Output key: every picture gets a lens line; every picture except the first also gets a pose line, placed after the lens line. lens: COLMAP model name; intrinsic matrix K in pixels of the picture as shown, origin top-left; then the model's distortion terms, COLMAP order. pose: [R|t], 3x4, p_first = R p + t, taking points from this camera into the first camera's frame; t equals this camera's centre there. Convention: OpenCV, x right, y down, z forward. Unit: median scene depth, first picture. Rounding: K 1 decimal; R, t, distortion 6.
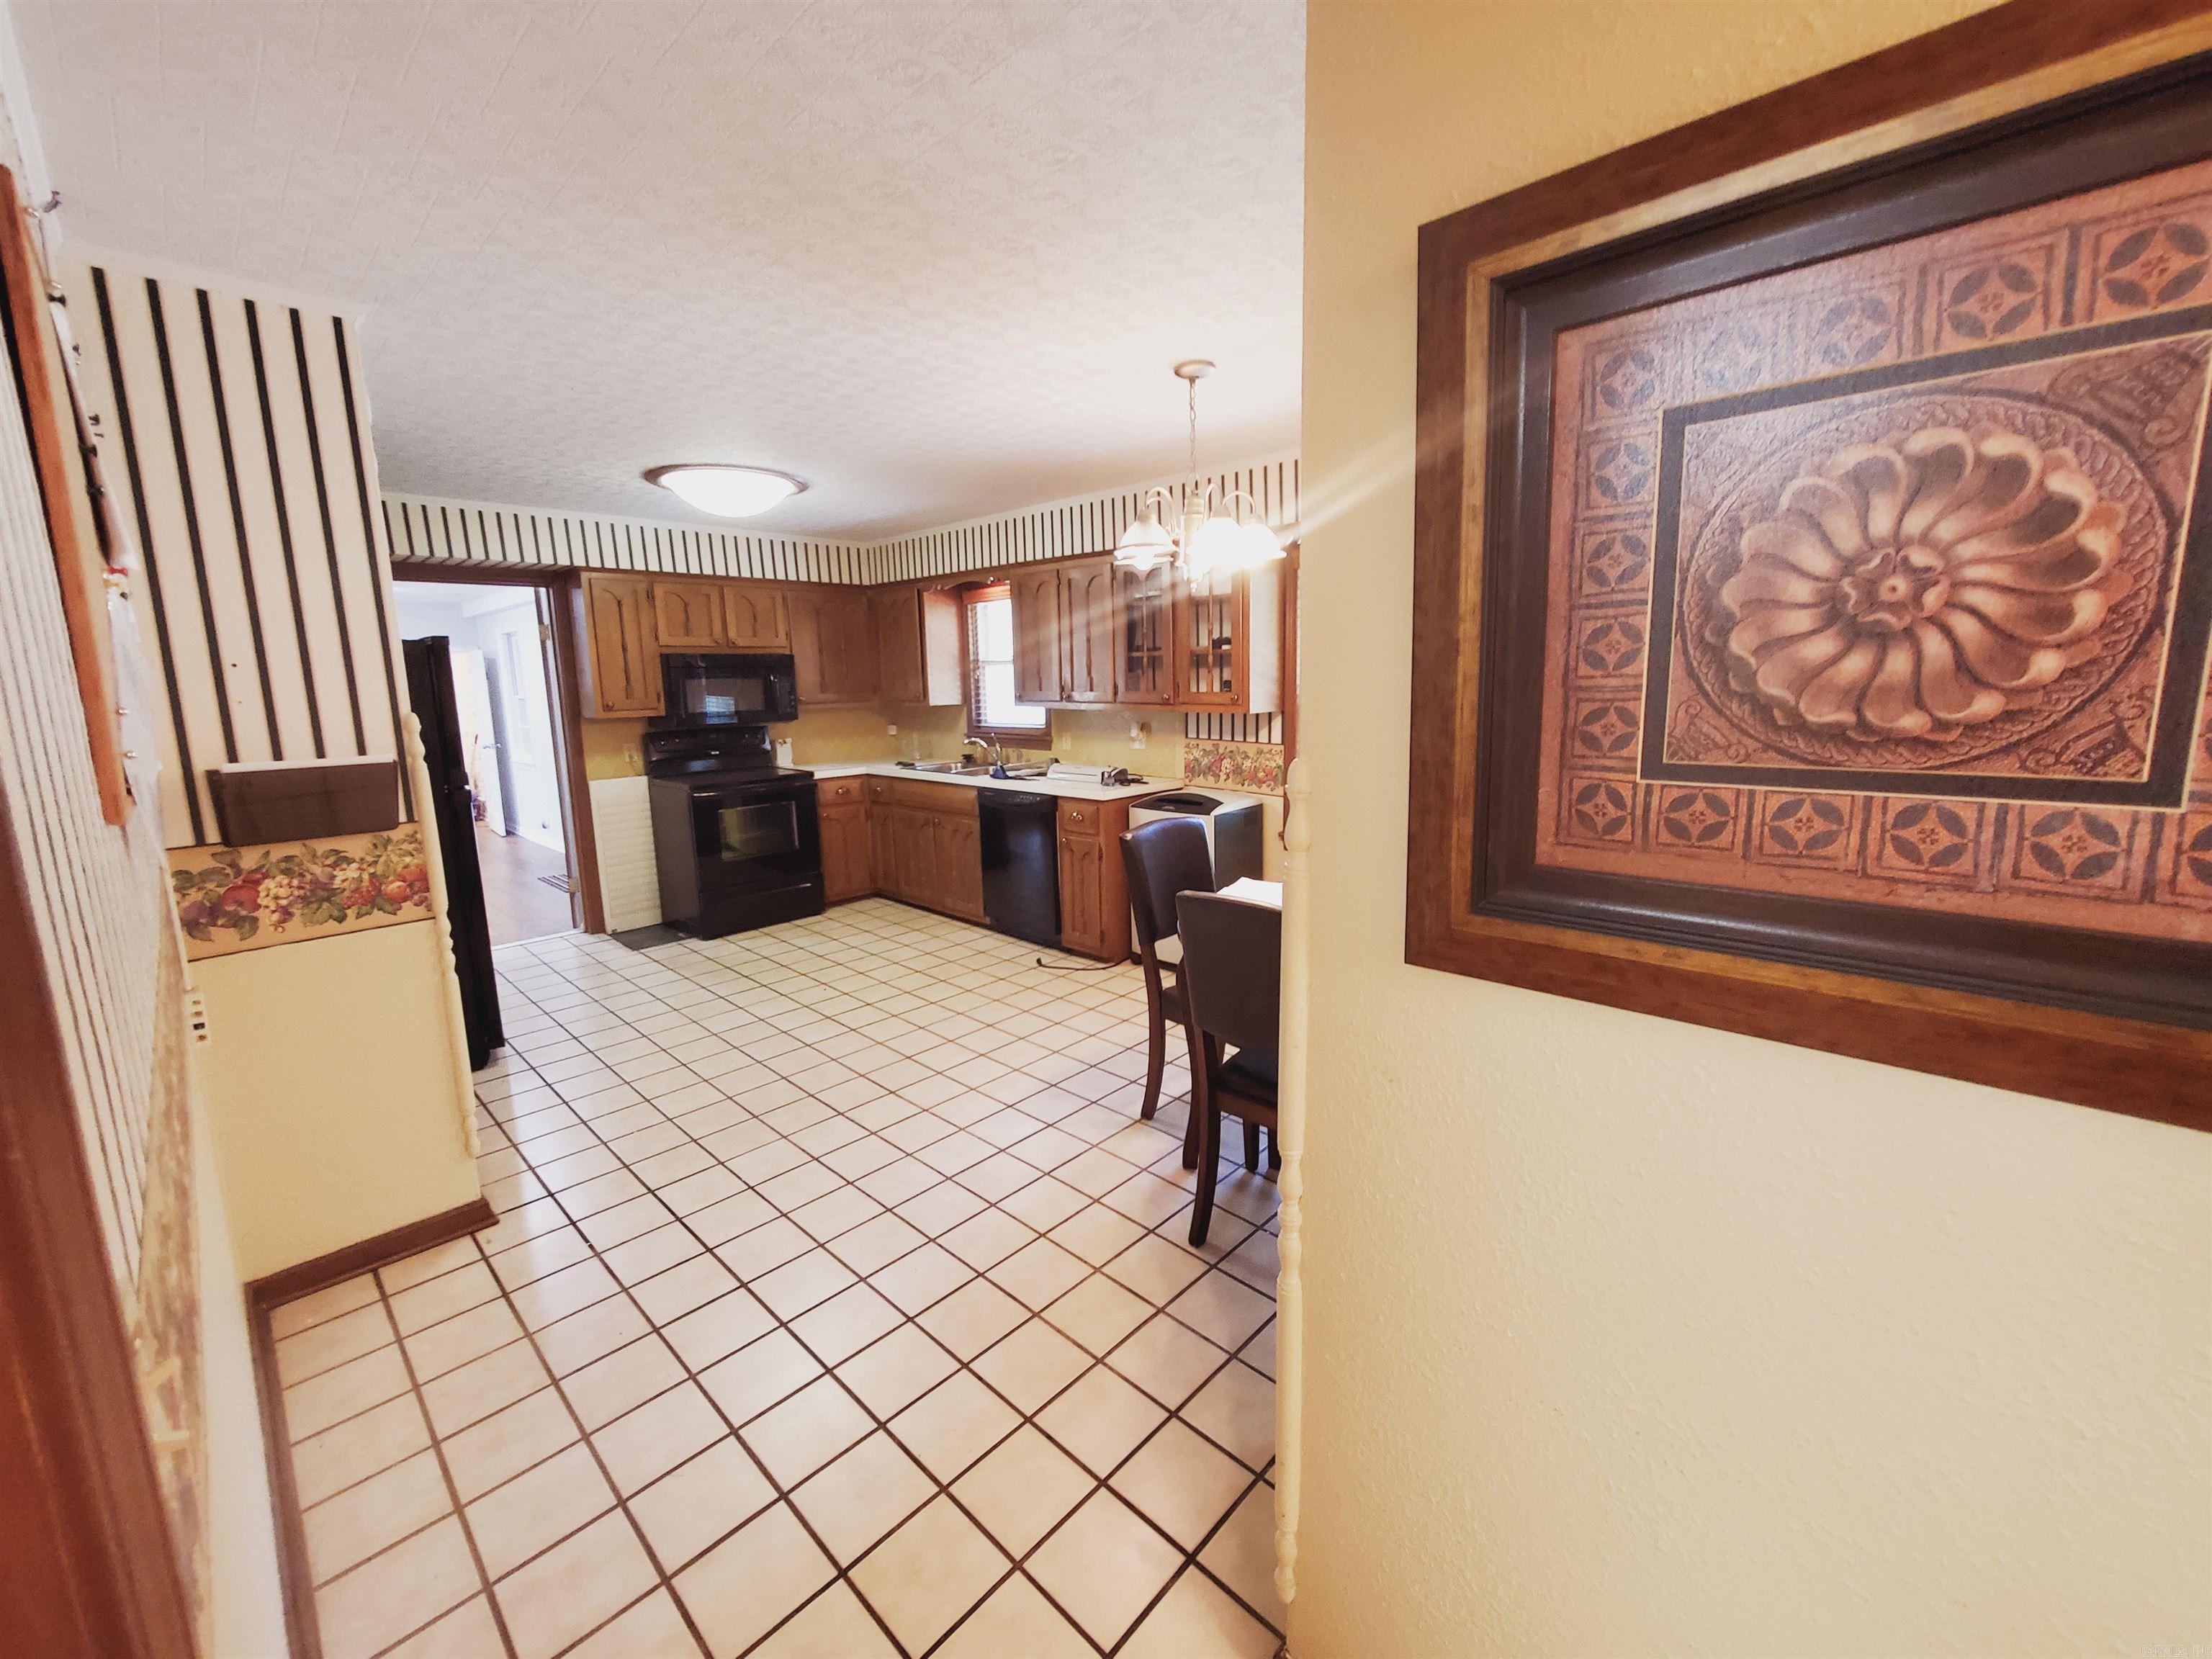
lens RADIAL K [[879.8, 0, 1106.0], [0, 879.8, 829.5], [0, 0, 1]] dist [-0.000403, 0.000022]
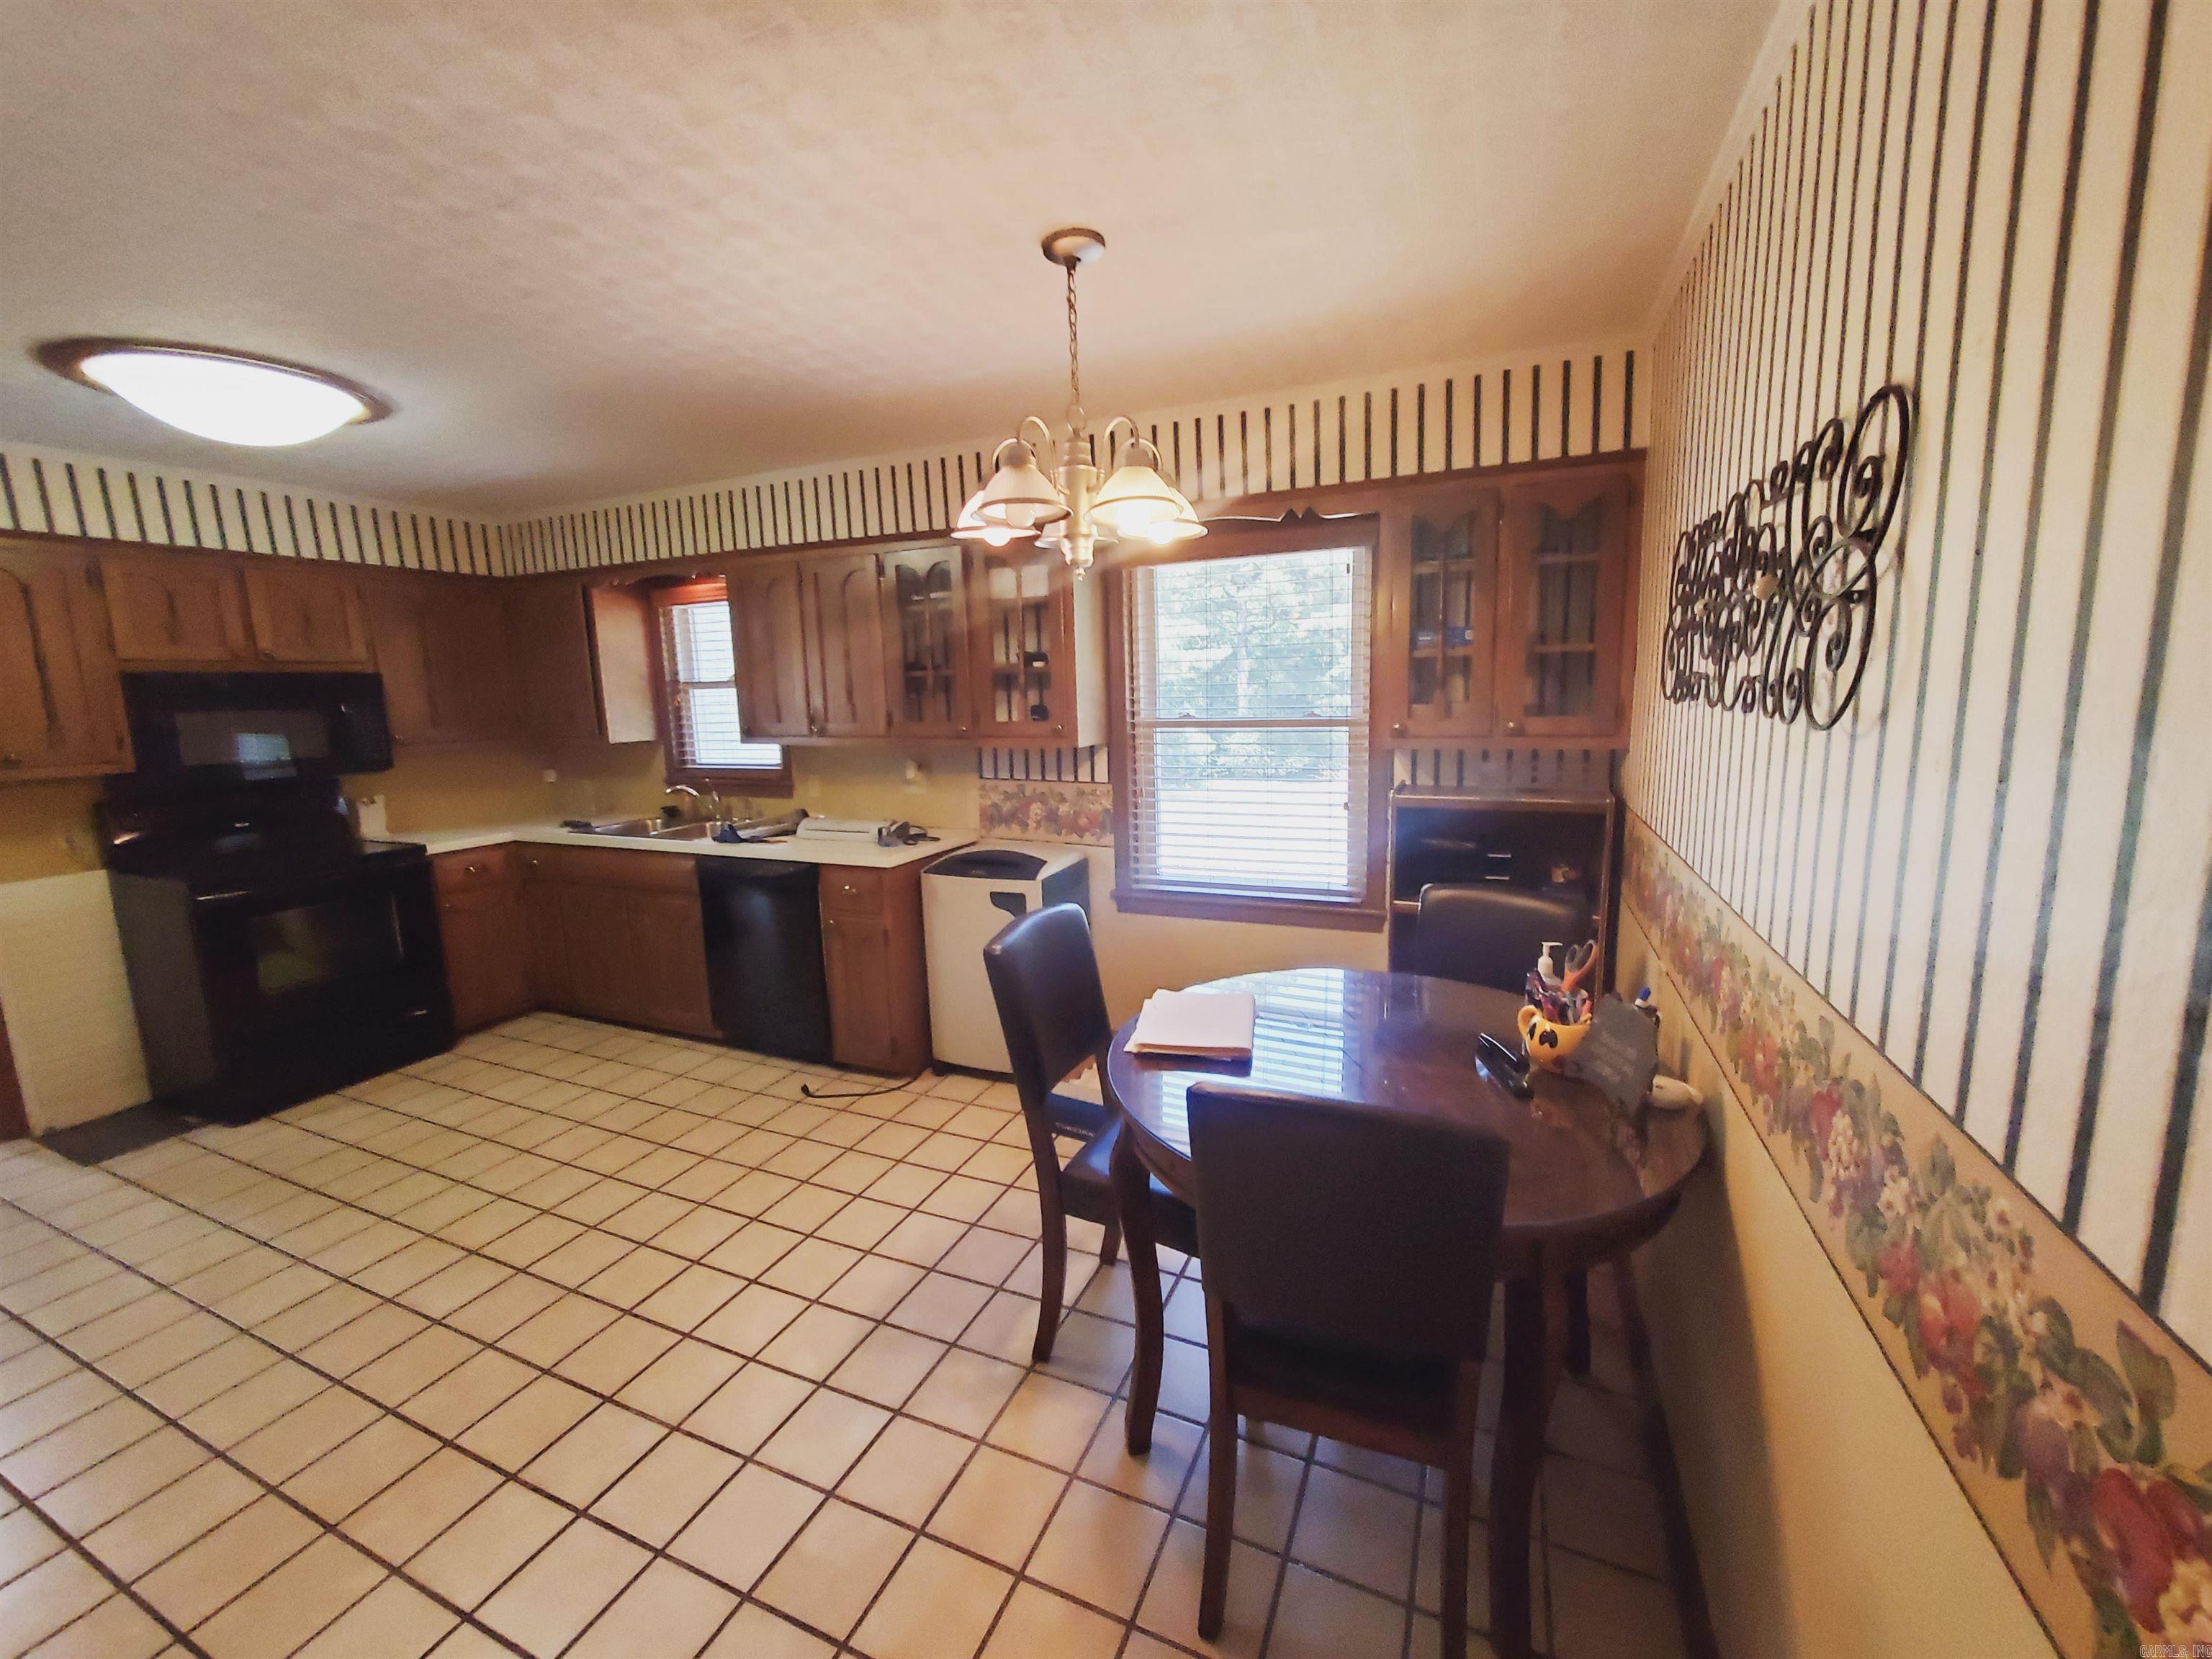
lens RADIAL K [[885.8, 0, 1106.0], [0, 885.8, 829.5], [0, 0, 1]] dist [0.007926, -0.007815]
pose [[0.944175, -0.055296, 0.324771, -0.064015], [0.062974, 0.997928, -0.013168, -0.039211], [-0.323370, 0.032885, 0.945701, 0.201599]]
